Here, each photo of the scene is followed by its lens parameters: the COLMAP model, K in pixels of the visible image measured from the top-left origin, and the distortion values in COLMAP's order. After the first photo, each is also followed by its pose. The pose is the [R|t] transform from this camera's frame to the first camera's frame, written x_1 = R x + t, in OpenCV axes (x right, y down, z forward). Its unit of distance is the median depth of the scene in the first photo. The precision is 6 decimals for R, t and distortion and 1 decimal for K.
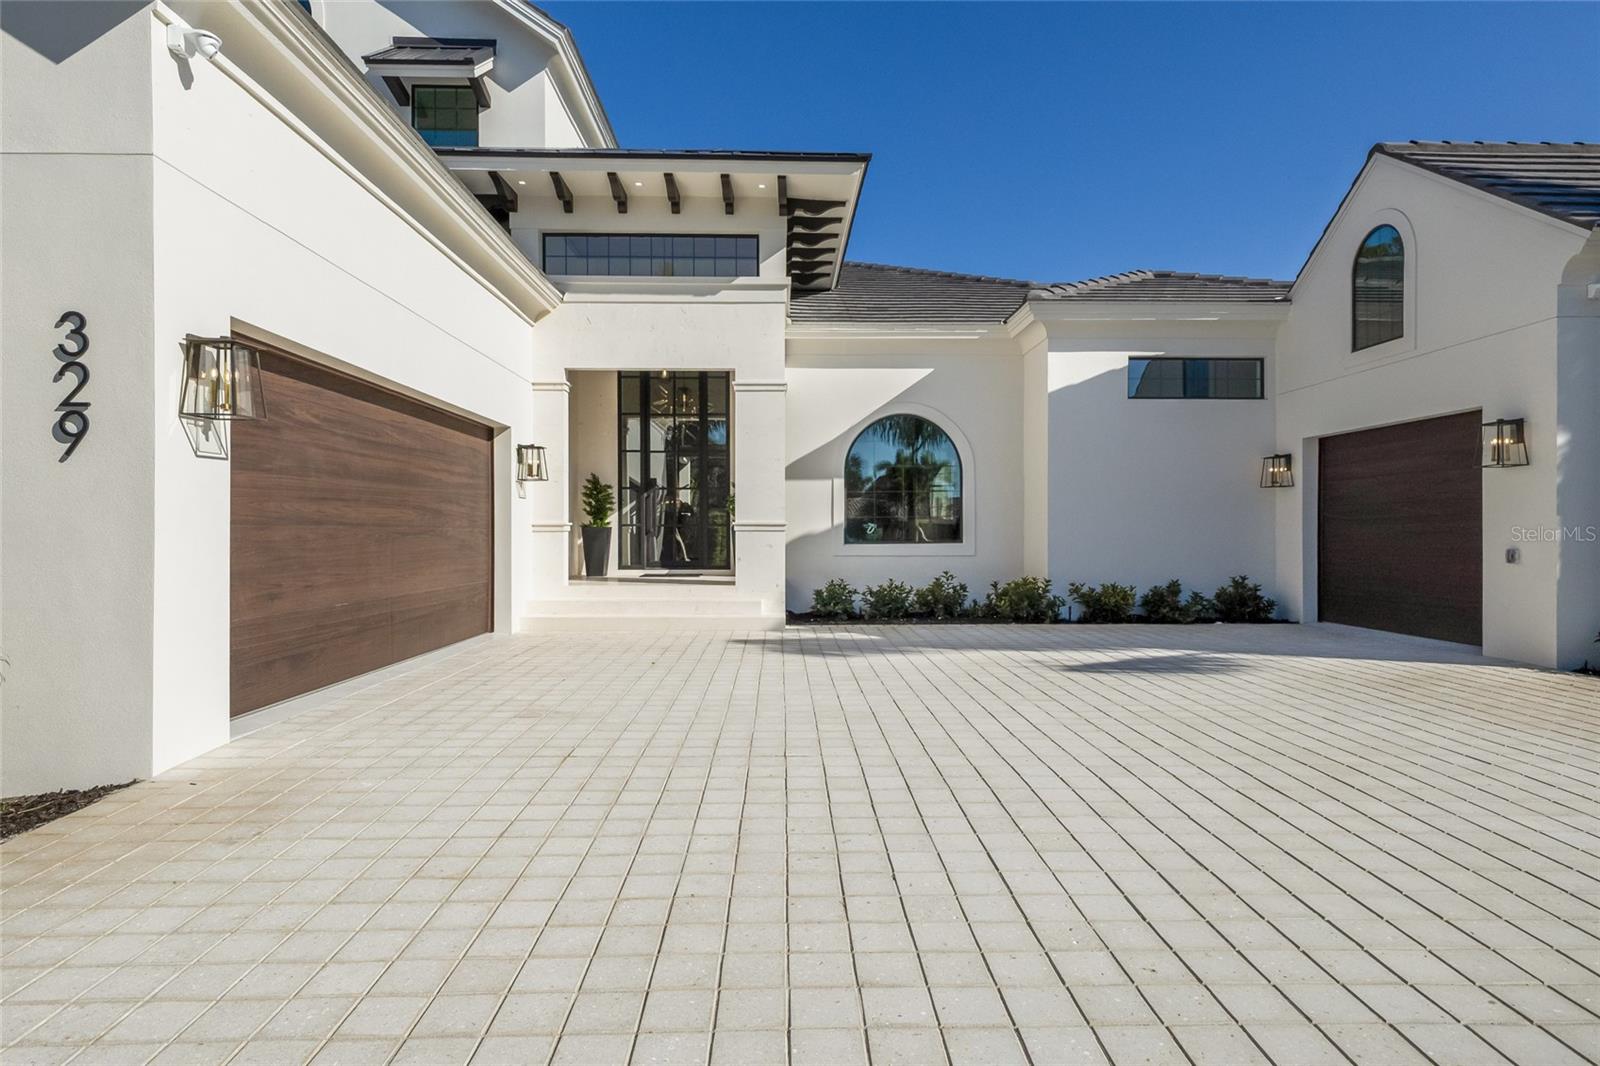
lens RADIAL K [[907.2, 0, 801.3], [0, 907.2, 530.1], [0, 0, 1]] dist [-0.009706, -0.002280]
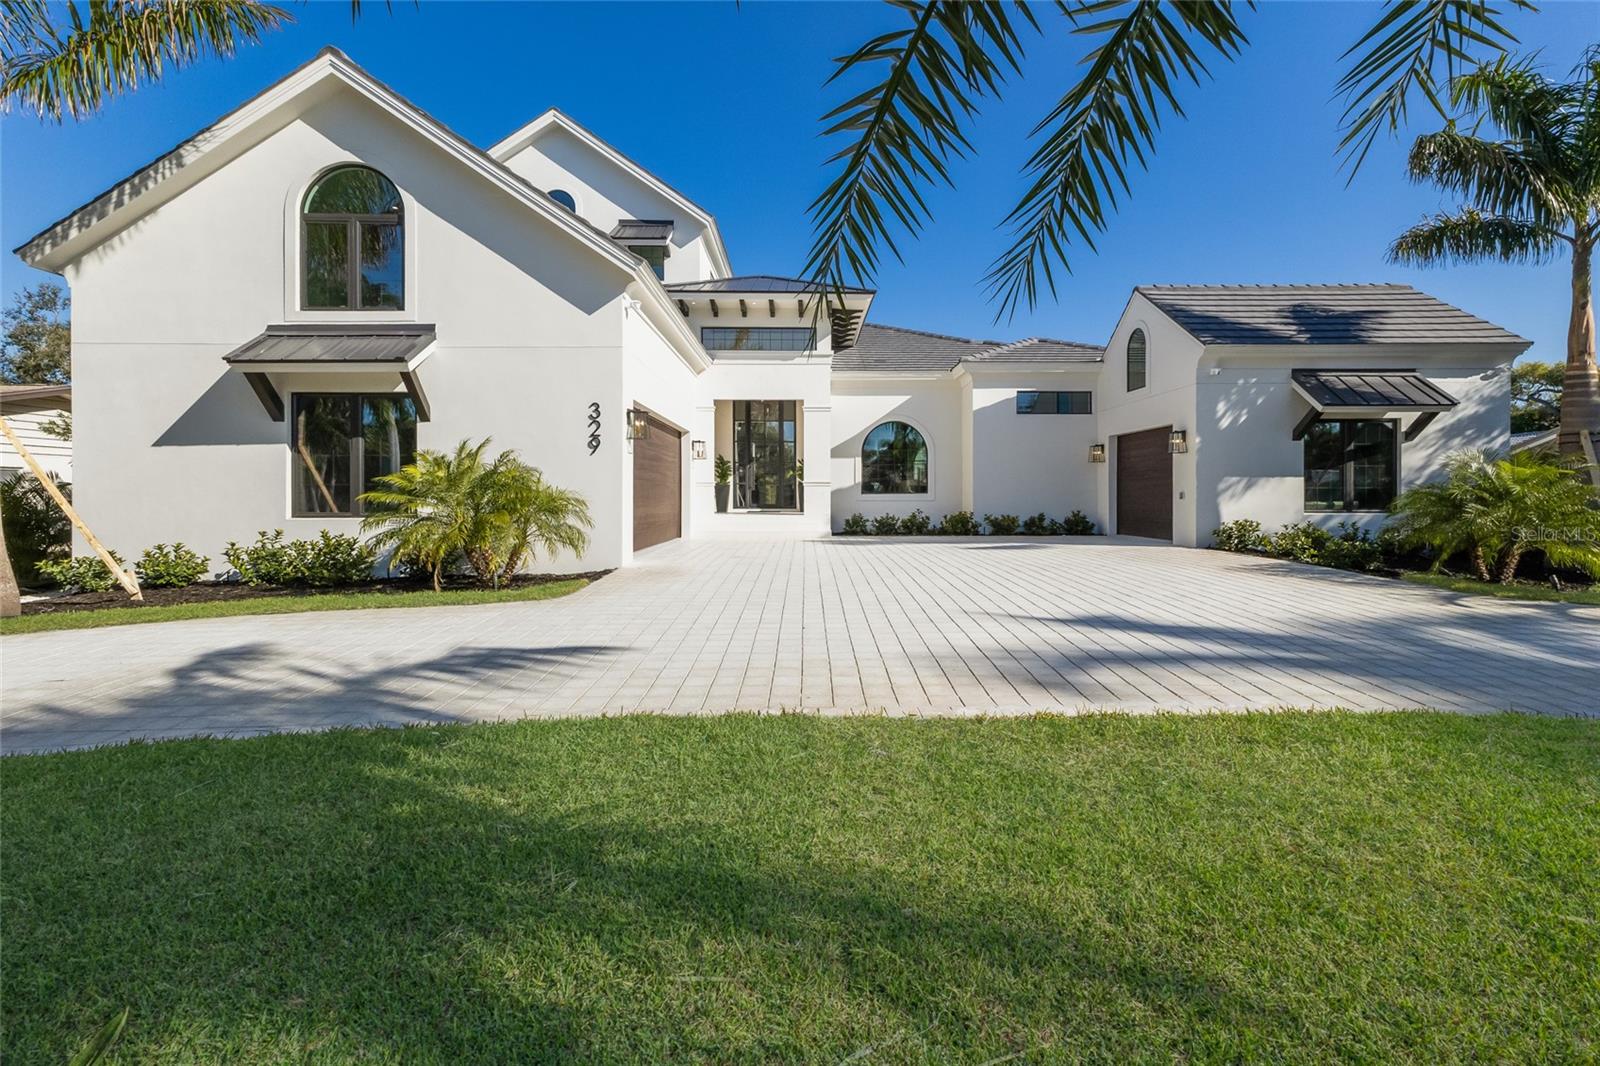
lens RADIAL K [[700.0, 0, 810.2], [0, 700.0, 486.3], [0, 0, 1]] dist [0.015479, 0.000447]
pose [[0.999842, -0.000123, -0.017769, -0.033384], [-0.000038, 0.999959, -0.009067, 0.014759], [0.017770, 0.009066, 0.999801, -0.436989]]
